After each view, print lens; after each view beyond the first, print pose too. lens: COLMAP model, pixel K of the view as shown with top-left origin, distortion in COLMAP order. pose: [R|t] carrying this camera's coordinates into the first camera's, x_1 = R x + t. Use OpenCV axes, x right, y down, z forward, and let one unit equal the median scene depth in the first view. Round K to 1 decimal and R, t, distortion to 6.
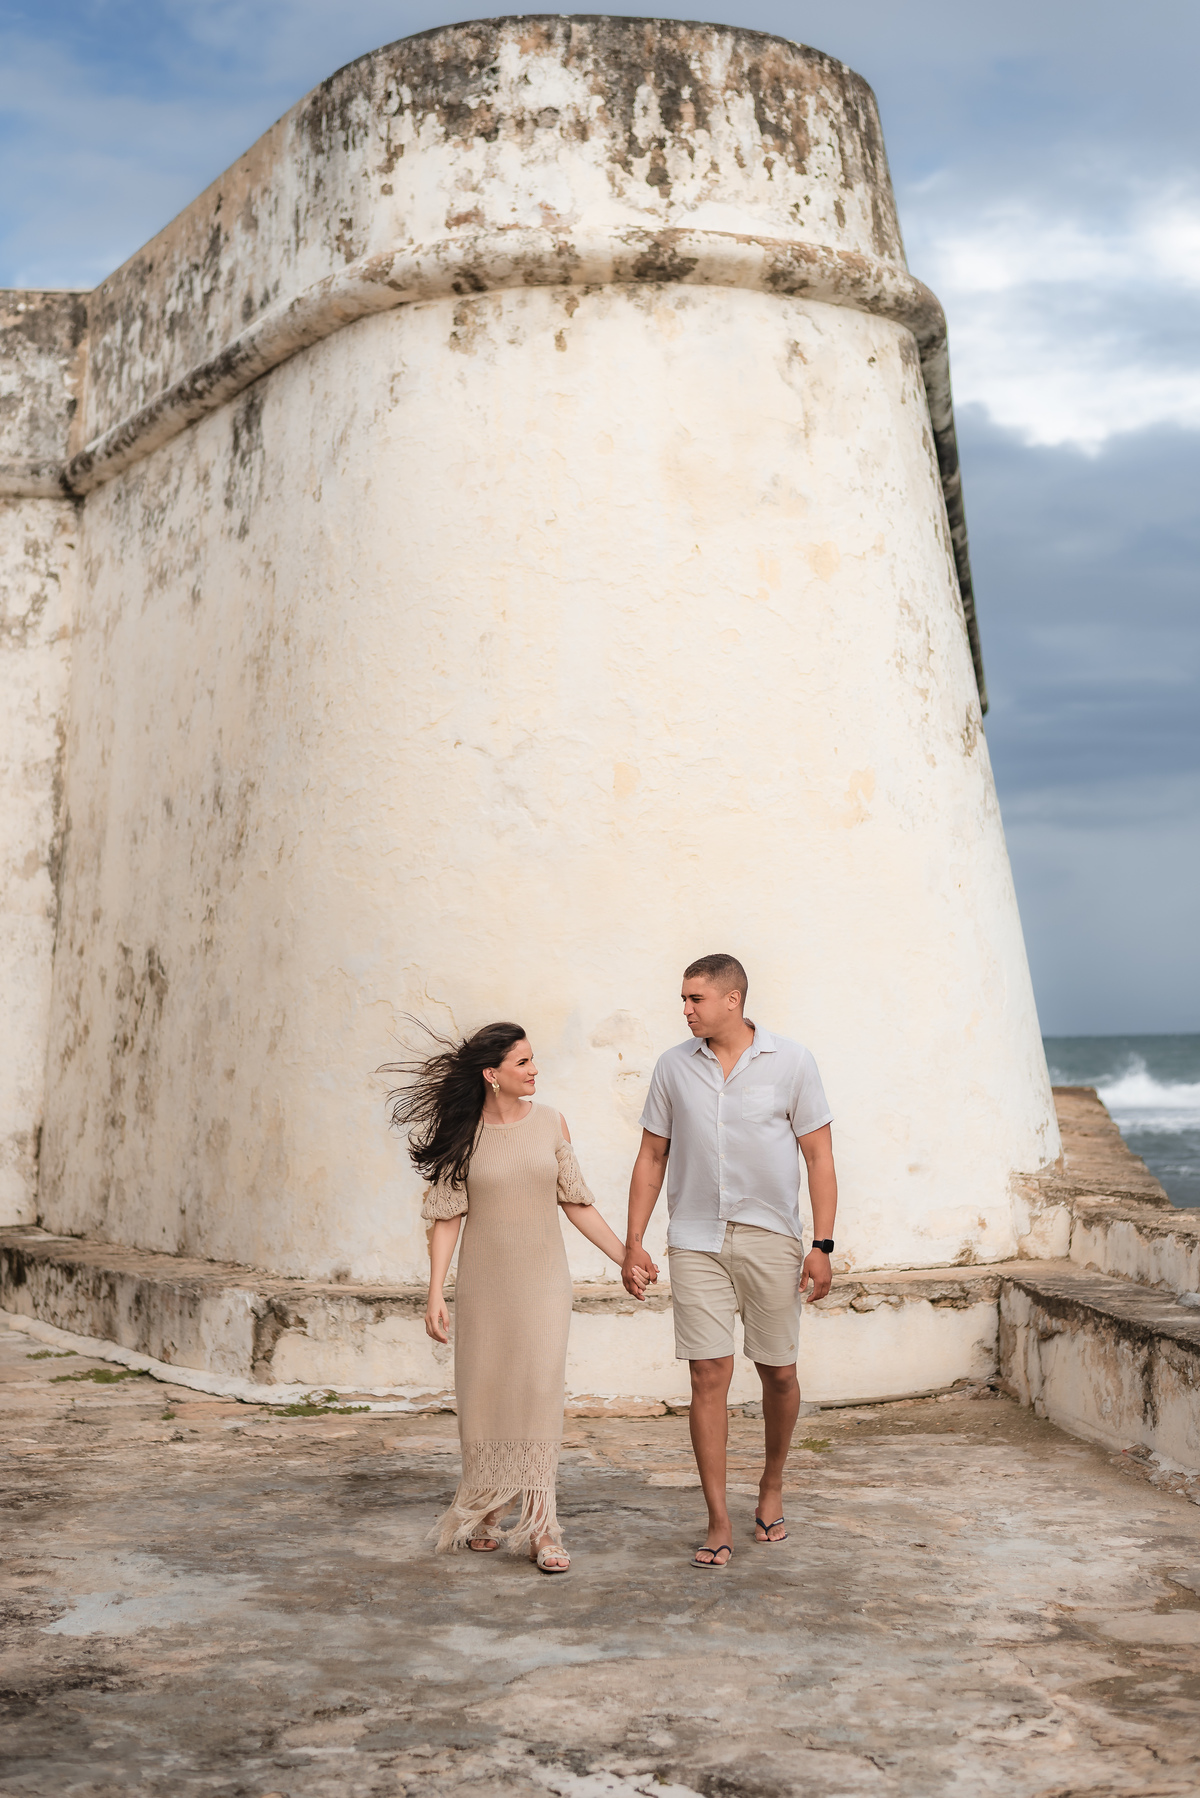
lens RADIAL K [[2733.7, 0, 600.0], [0, 2733.7, 899.0], [0, 0, 1]] dist [0.017773, -0.005867]
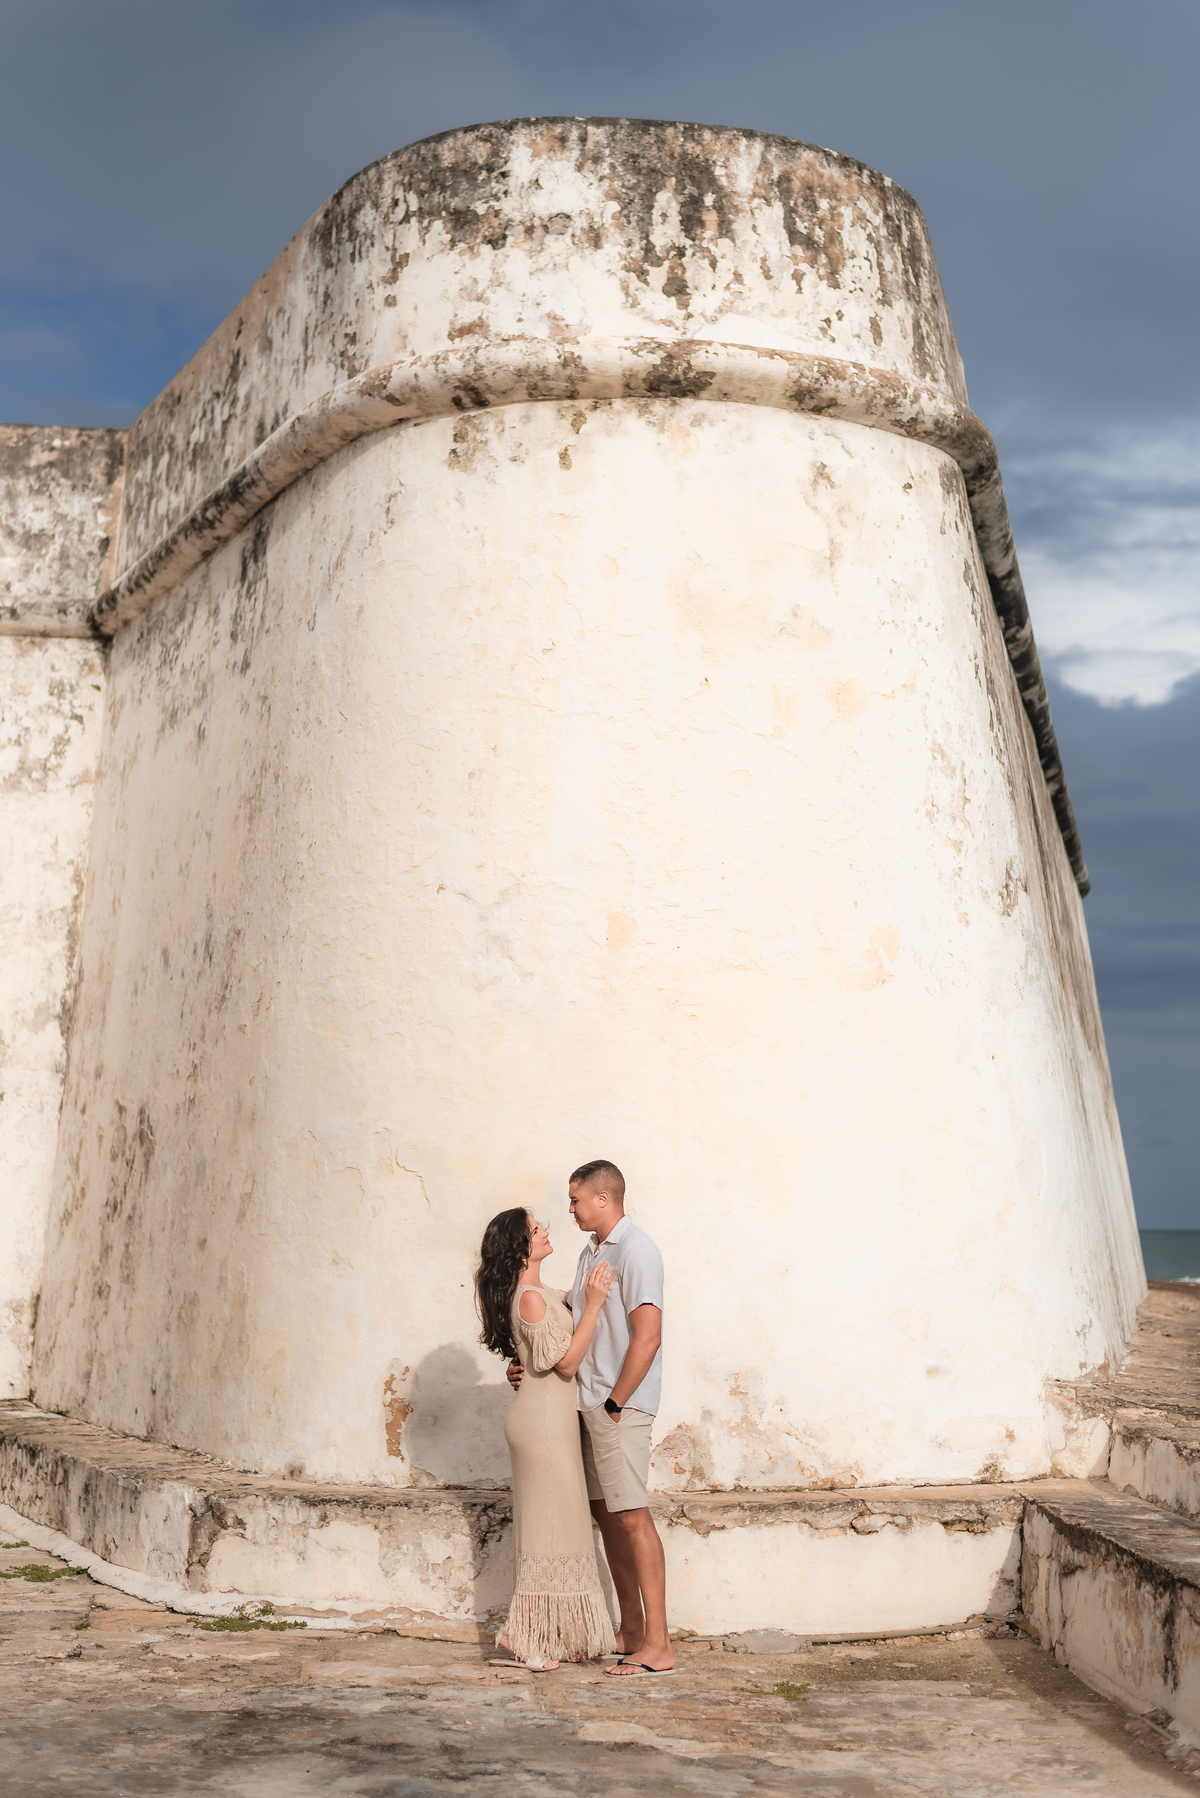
lens RADIAL K [[2637.5, 0, 600.0], [0, 2637.5, 899.0], [0, 0, 1]] dist [0.015887, 0.016966]
pose [[0.997932, 0.020205, -0.061016, 0.053192], [-0.024373, 0.997362, -0.068367, 0.005706], [0.059474, 0.069713, 0.995793, 0.115971]]
